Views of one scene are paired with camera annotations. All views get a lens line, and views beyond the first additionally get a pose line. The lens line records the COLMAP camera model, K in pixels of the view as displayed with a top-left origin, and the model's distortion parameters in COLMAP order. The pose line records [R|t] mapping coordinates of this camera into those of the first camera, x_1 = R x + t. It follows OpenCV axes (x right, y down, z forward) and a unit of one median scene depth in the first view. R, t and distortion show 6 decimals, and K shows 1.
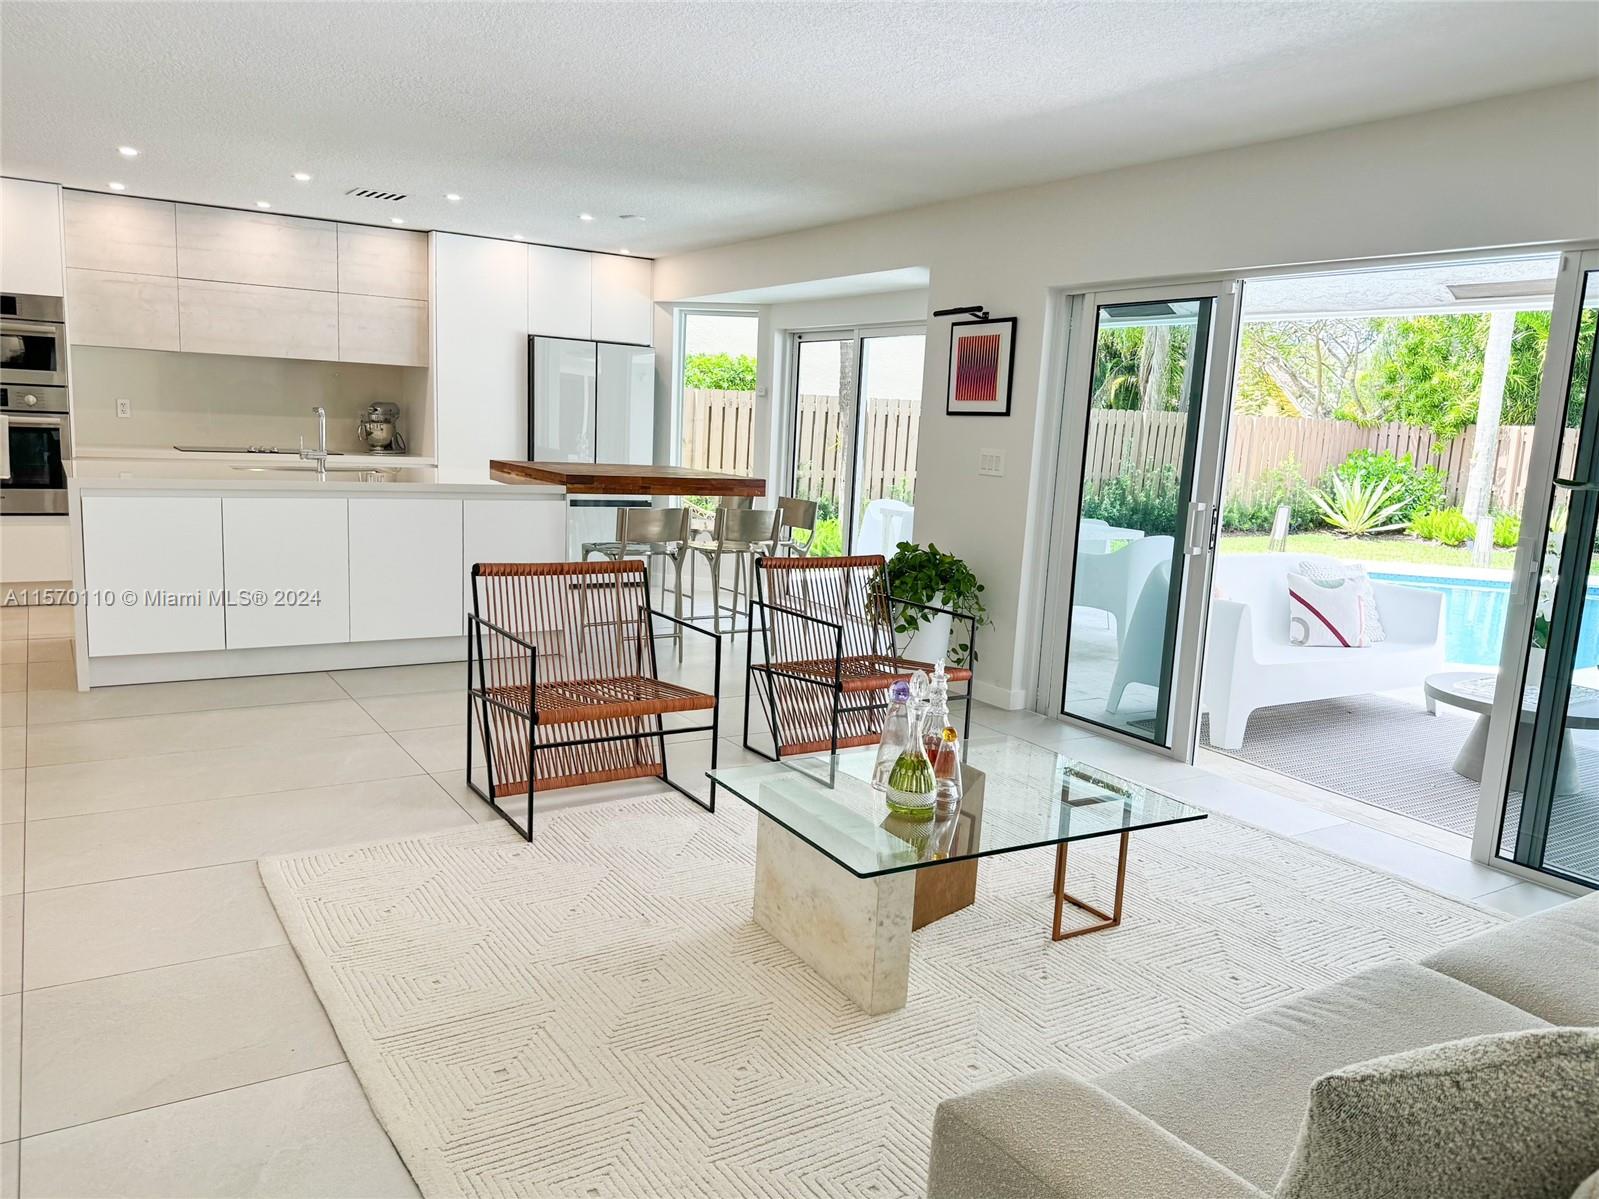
lens RADIAL K [[1203.7, 0, 799.8], [0, 1203.7, 637.6], [0, 0, 1]] dist [0.006172, 0.005651]
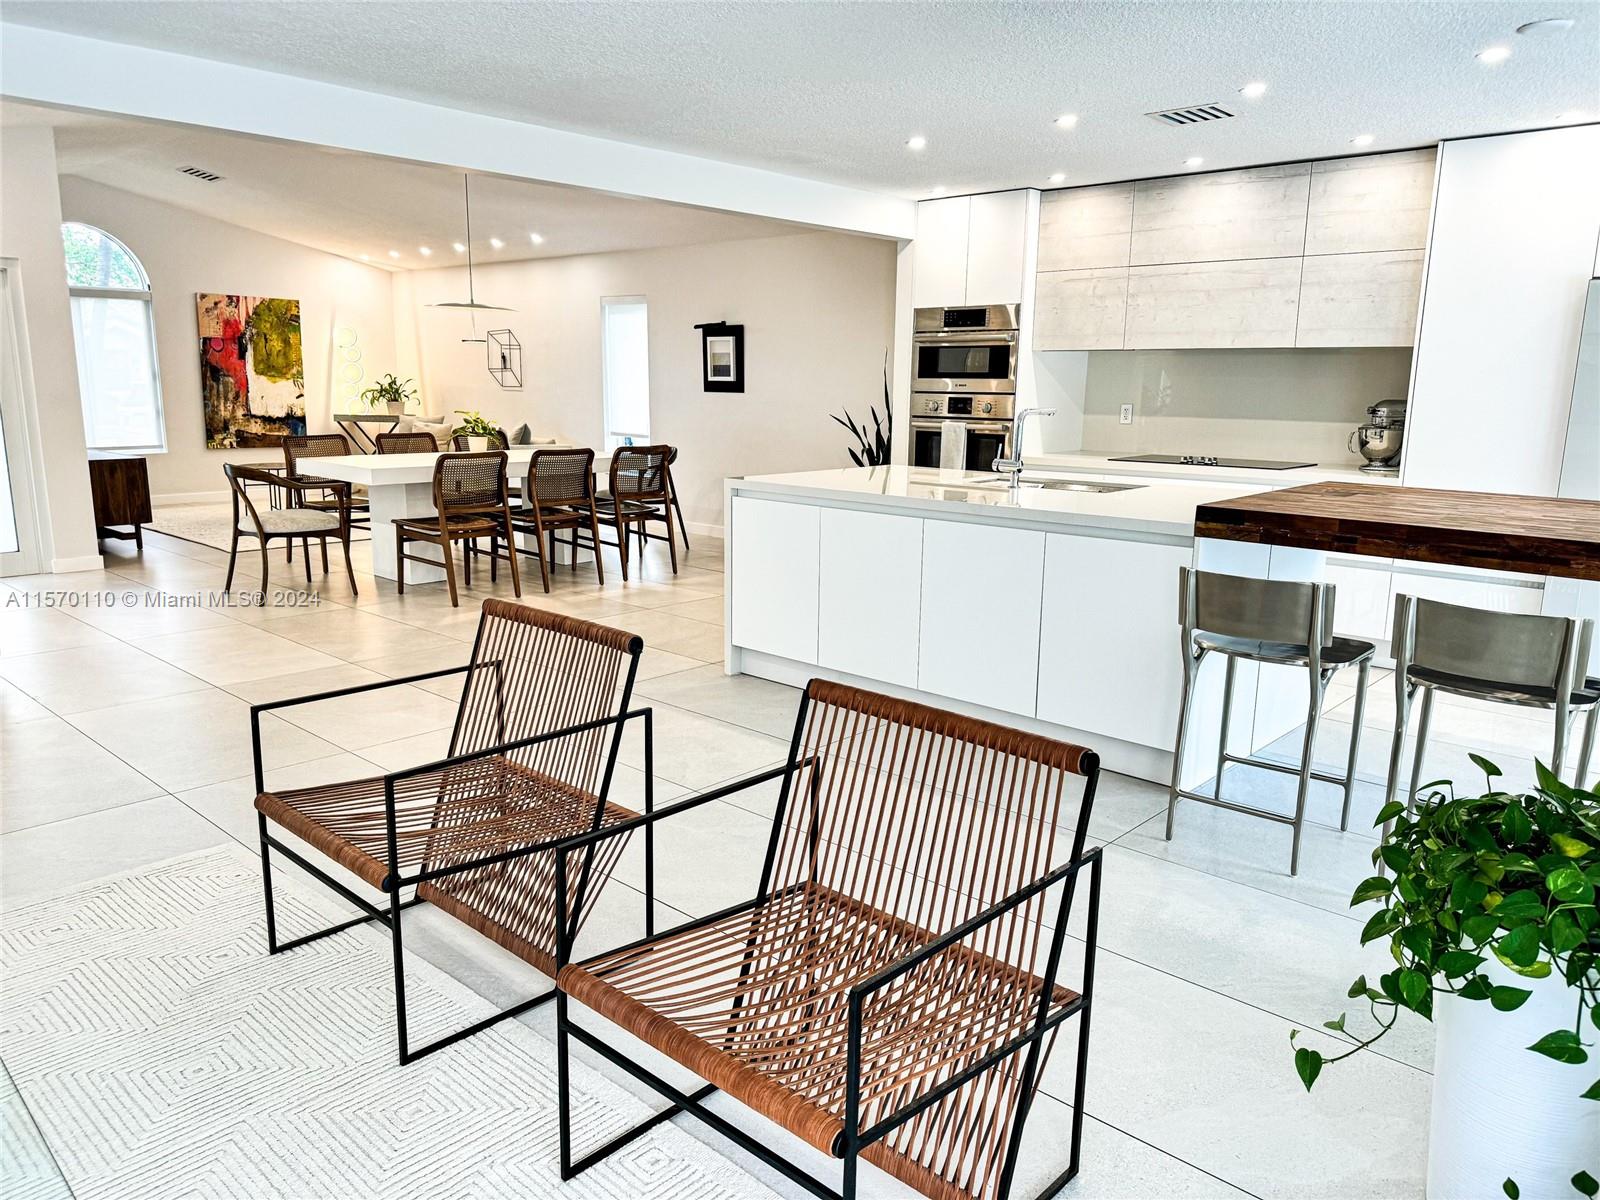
lens RADIAL K [[1137.7, 0, 800.0], [0, 1137.7, 600.0], [0, 0, 1]] dist [0.003153, -0.000165]
pose [[0.264979, 0.143962, -0.953447, 0.258478], [-0.171342, 0.980086, 0.100366, -0.099200], [0.948909, 0.136771, 0.284369, 0.562375]]
